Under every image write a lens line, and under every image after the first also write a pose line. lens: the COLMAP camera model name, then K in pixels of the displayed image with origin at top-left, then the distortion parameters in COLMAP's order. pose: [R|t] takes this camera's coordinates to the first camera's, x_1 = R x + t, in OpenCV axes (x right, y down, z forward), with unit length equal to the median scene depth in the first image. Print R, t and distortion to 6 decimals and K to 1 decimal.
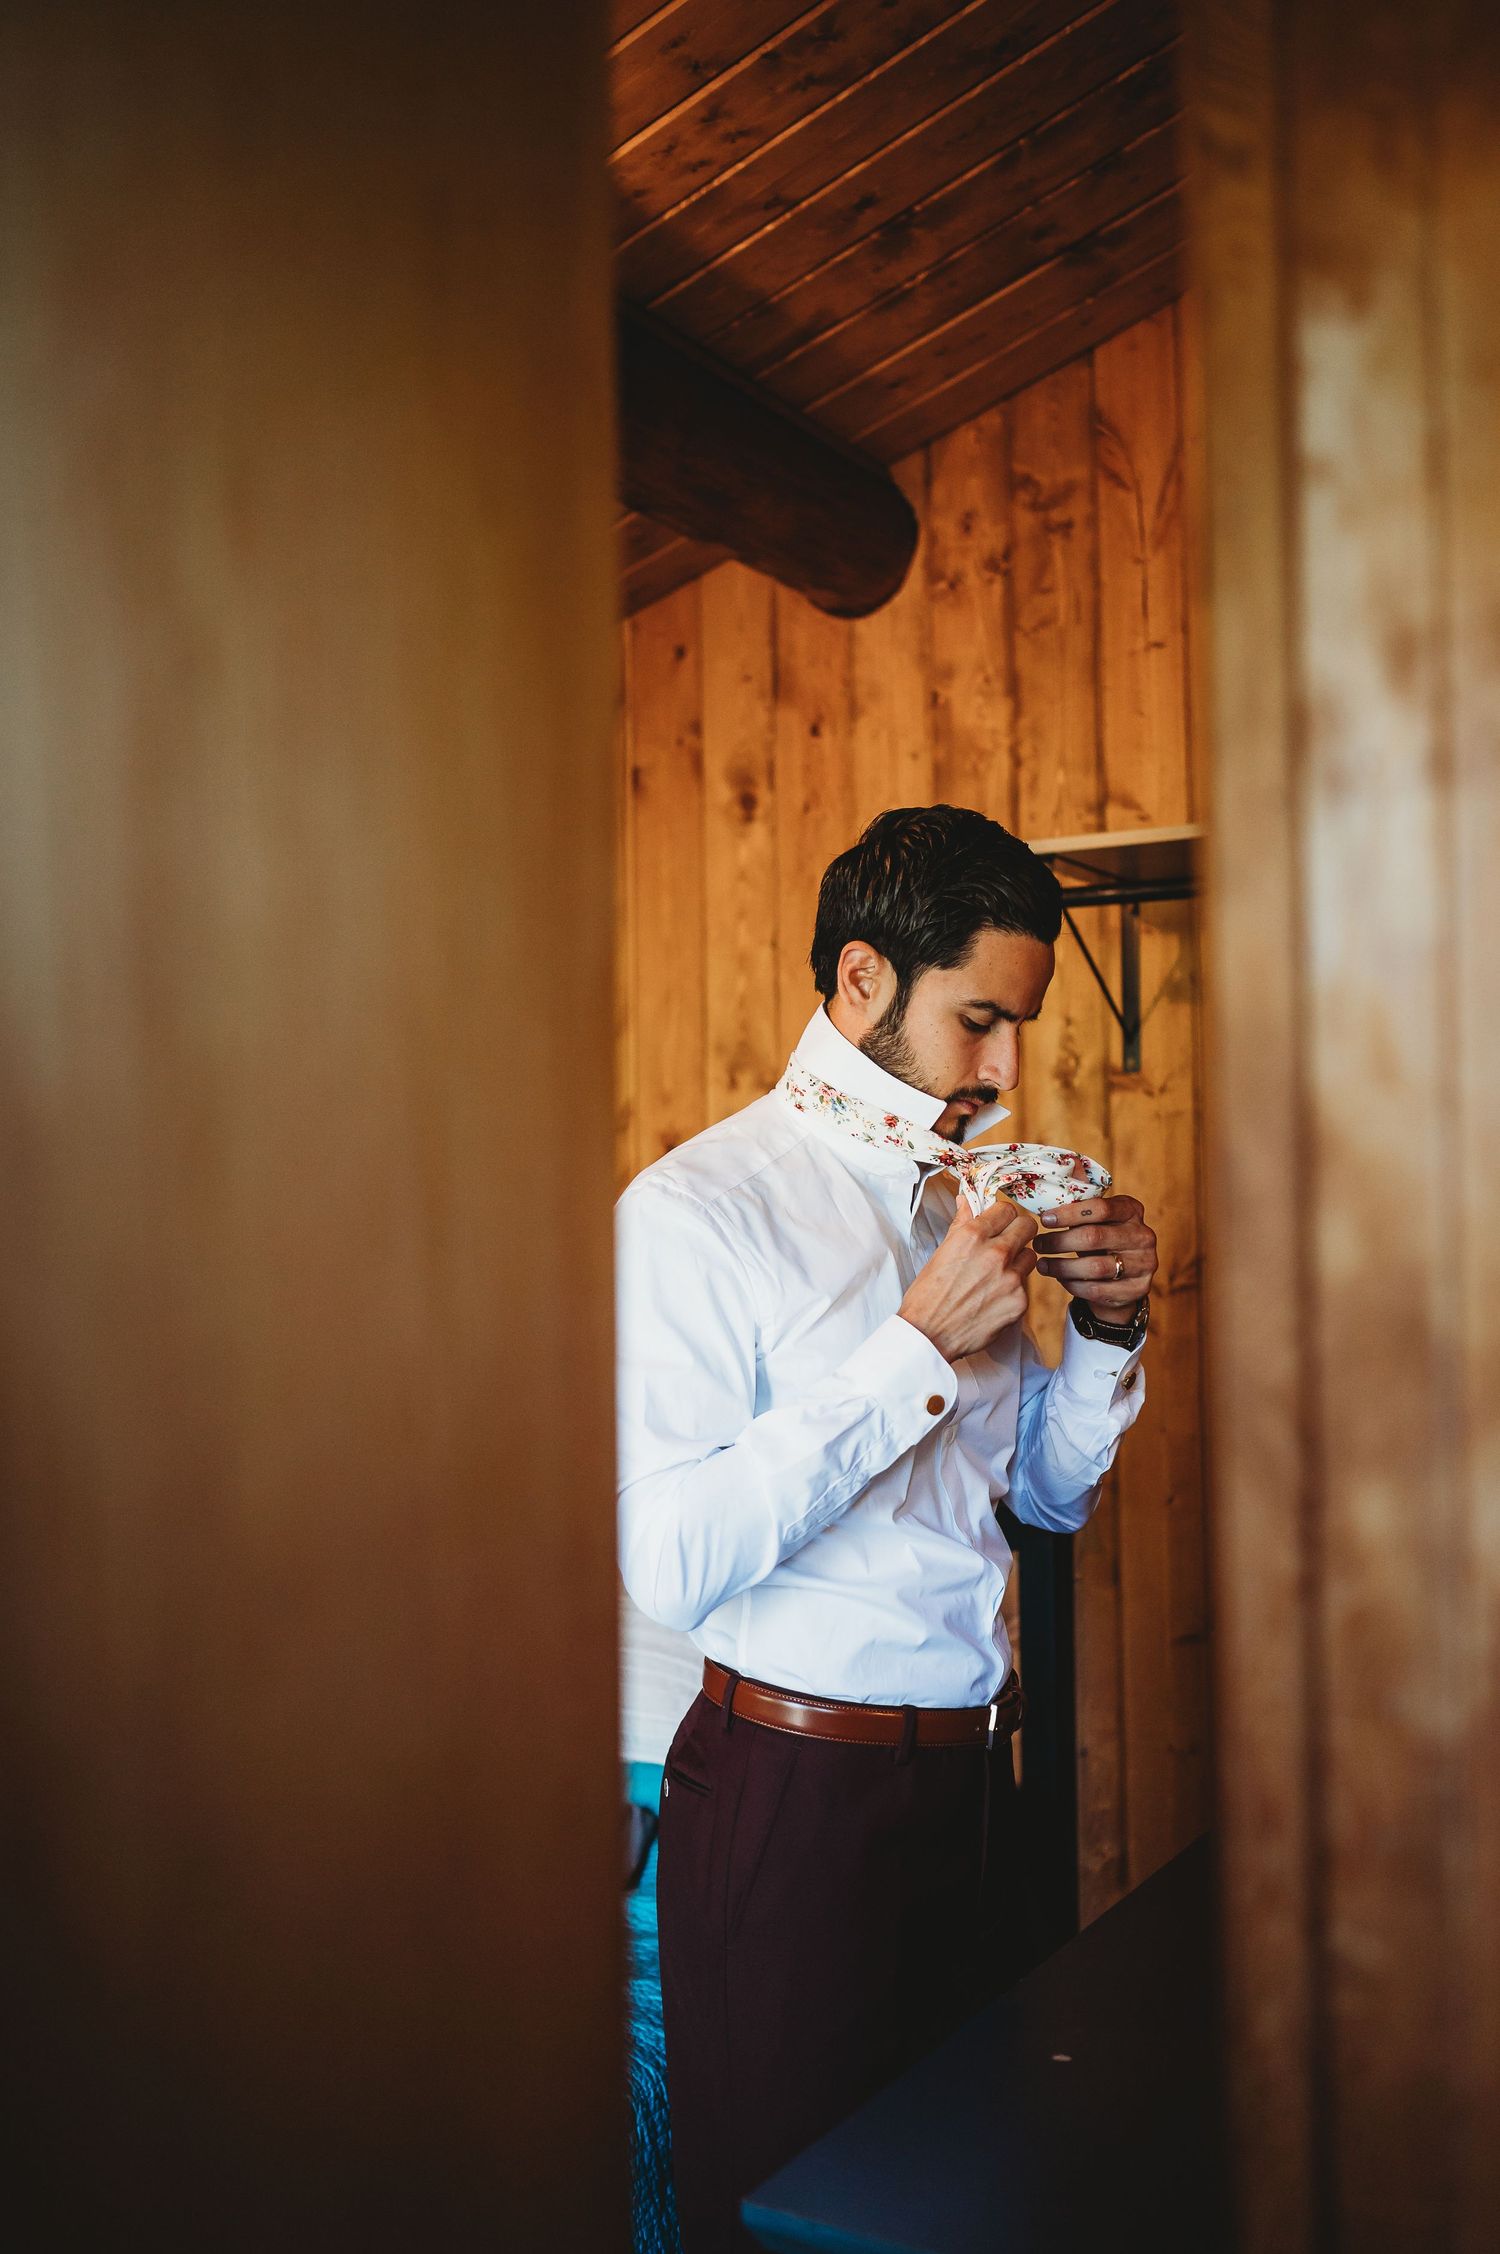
lens RADIAL K [[2264.2, 0, 749.1], [0, 2264.2, 1129.1], [0, 0, 1]] dist [0.001013, 0.000000]
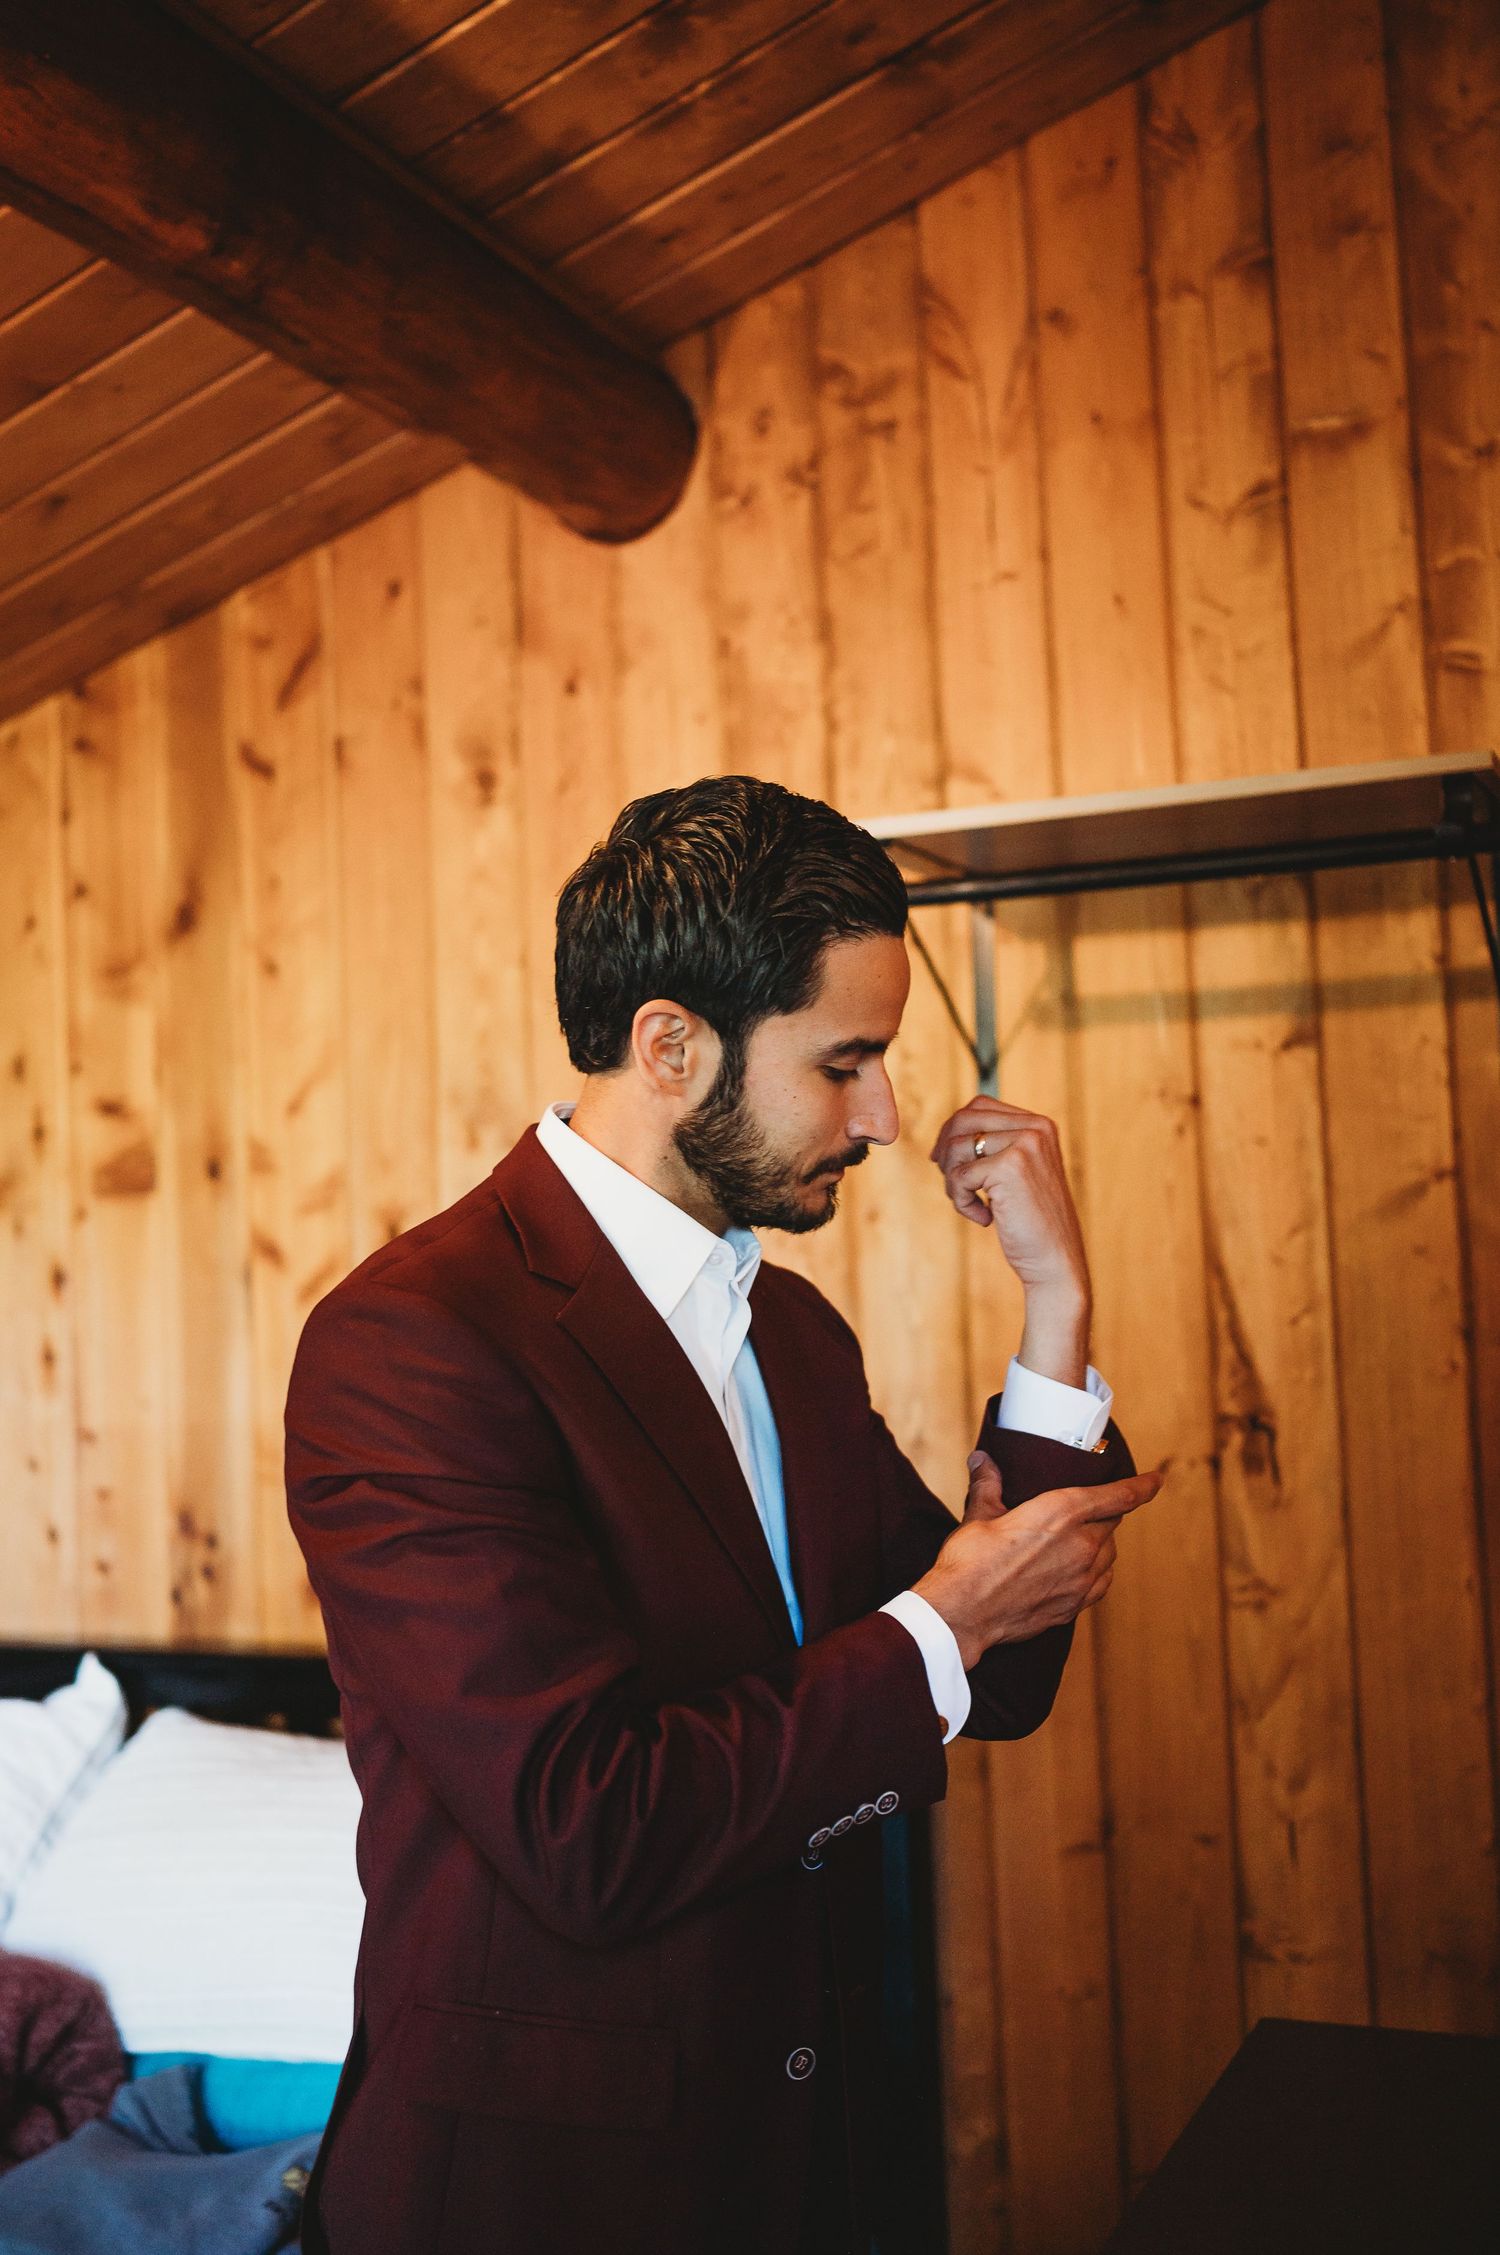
lens RADIAL K [[2265.2, 0, 806.1], [0, 2265.2, 1087.3], [0, 0, 1]] dist [0.001013, 0.000000]
pose [[0.989922, -0.018397, 0.140412, -0.002964], [0.023210, 0.999195, -0.032712, -0.011817], [-0.139697, 0.035642, 0.989553, 0.232643]]
